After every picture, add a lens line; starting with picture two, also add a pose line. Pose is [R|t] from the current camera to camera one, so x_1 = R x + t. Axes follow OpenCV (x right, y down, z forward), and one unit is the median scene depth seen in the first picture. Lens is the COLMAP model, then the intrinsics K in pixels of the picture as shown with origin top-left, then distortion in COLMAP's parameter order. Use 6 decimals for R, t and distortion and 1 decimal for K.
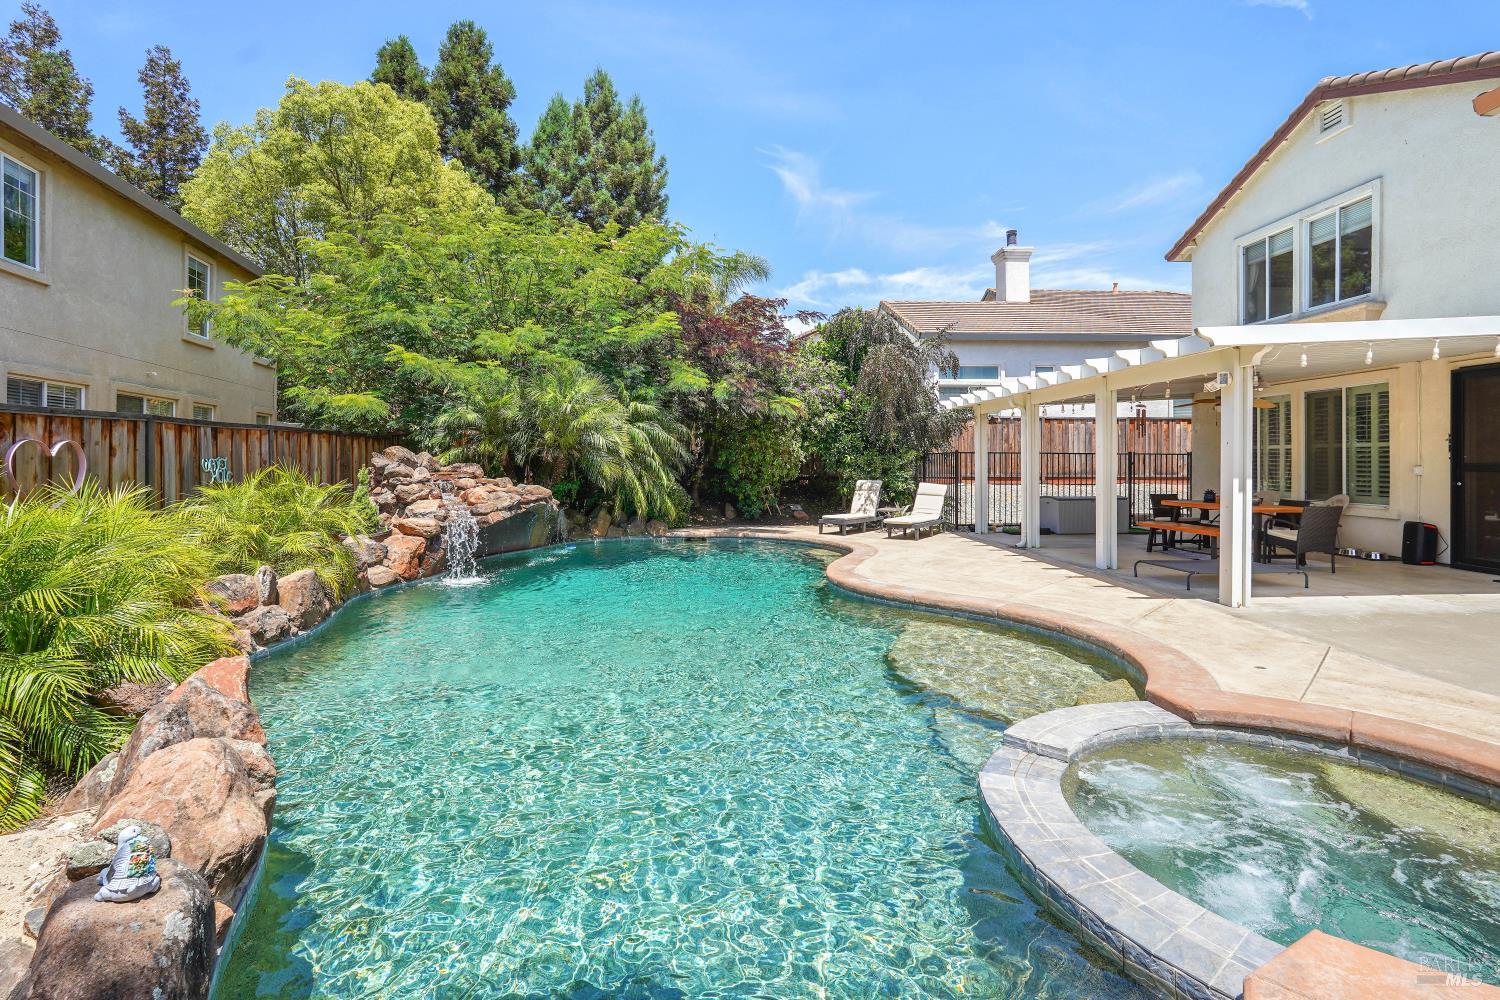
lens RADIAL K [[671.6, 0, 759.1], [0, 671.6, 459.4], [0, 0, 1]] dist [-0.014196, 0.008112]
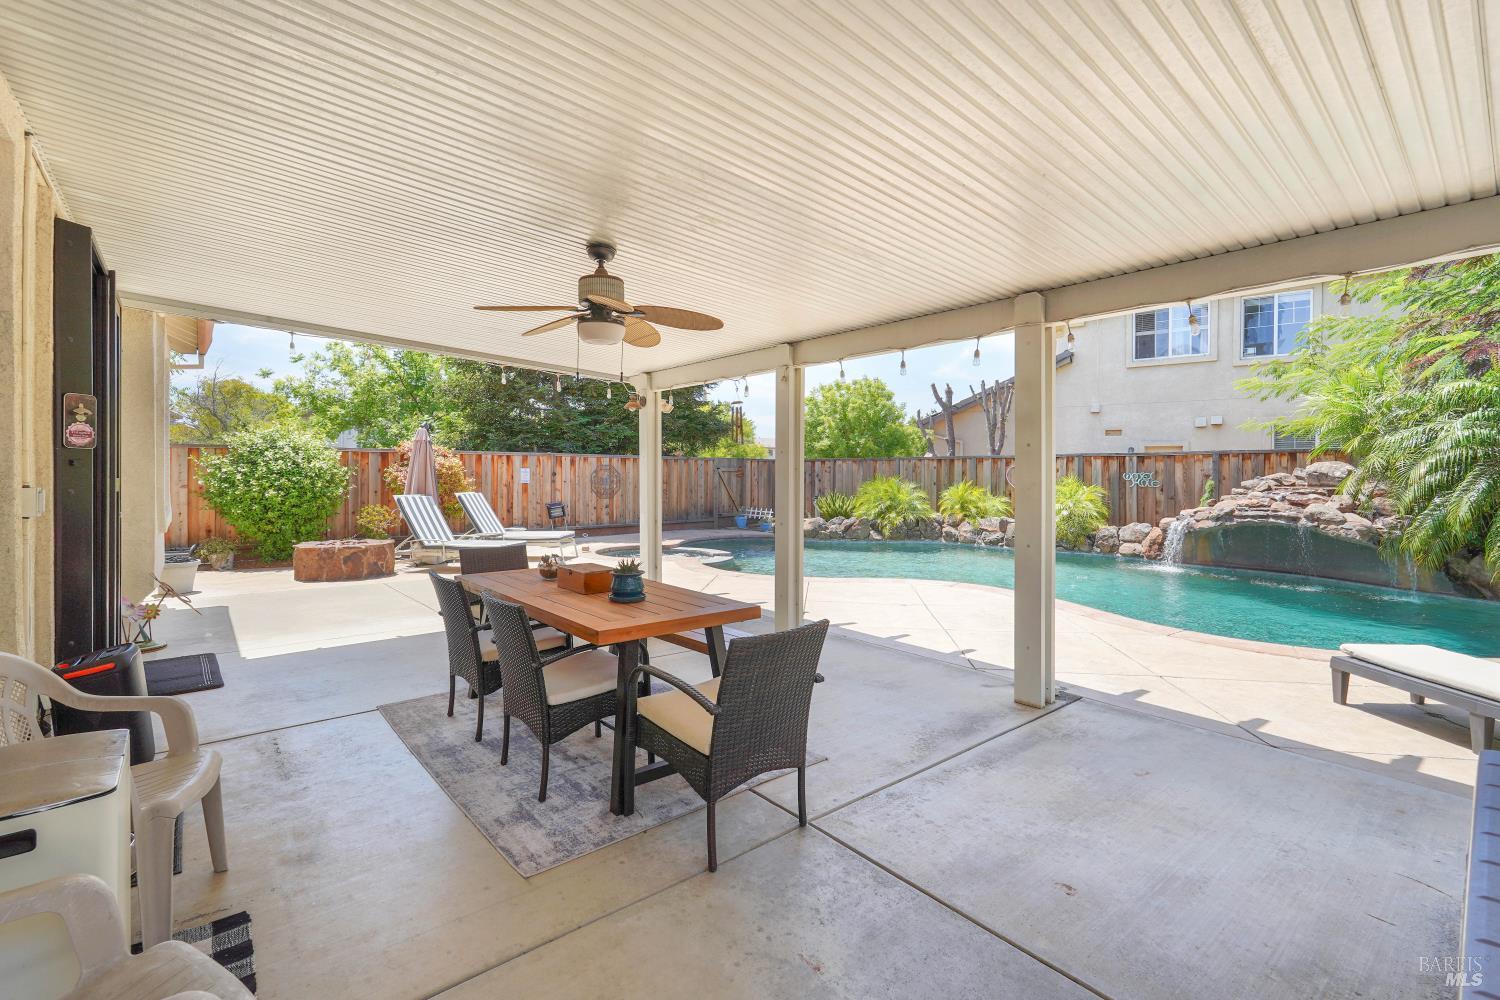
lens RADIAL K [[671.6, 0, 744.8], [0, 671.6, 490.4], [0, 0, 1]] dist [-0.014196, 0.008112]
pose [[-0.789361, 0.012586, -0.613800, 0.724949], [-0.005290, 0.999613, 0.027301, 0.001237], [0.613907, 0.024797, -0.788989, 1.115413]]
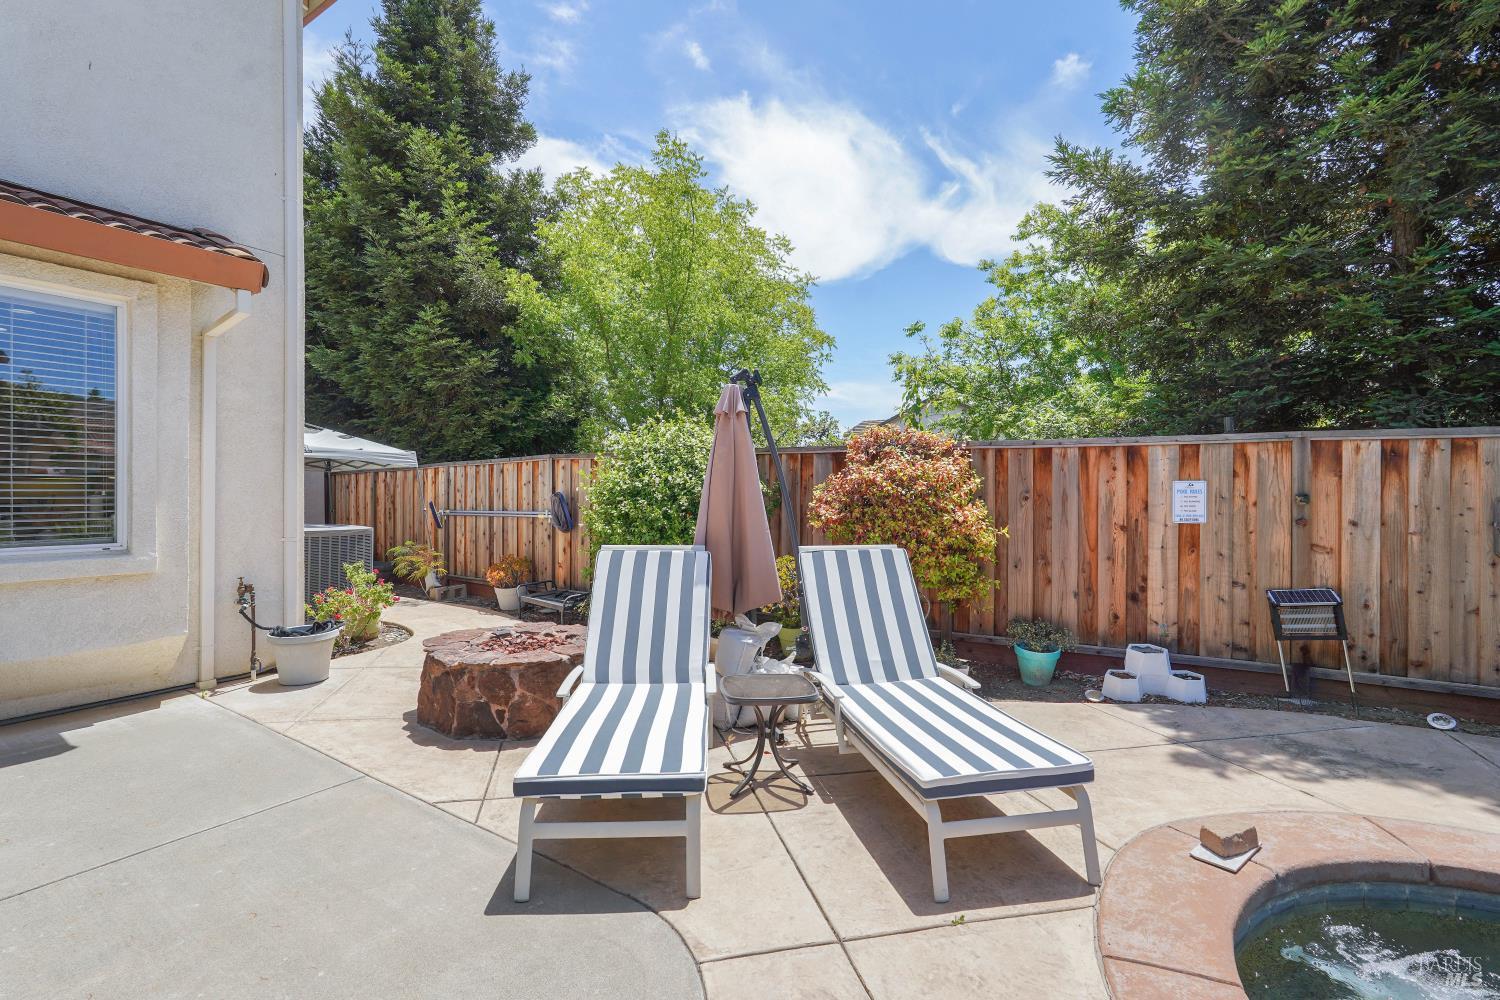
lens RADIAL K [[671.6, 0, 751.0], [0, 671.6, 494.0], [0, 0, 1]] dist [-0.014196, 0.008112]
pose [[-0.818893, -0.004305, 0.573930, 0.293524], [-0.000864, 0.999980, 0.006267, 0.002091], [-0.573945, 0.004636, -0.818881, 0.440499]]
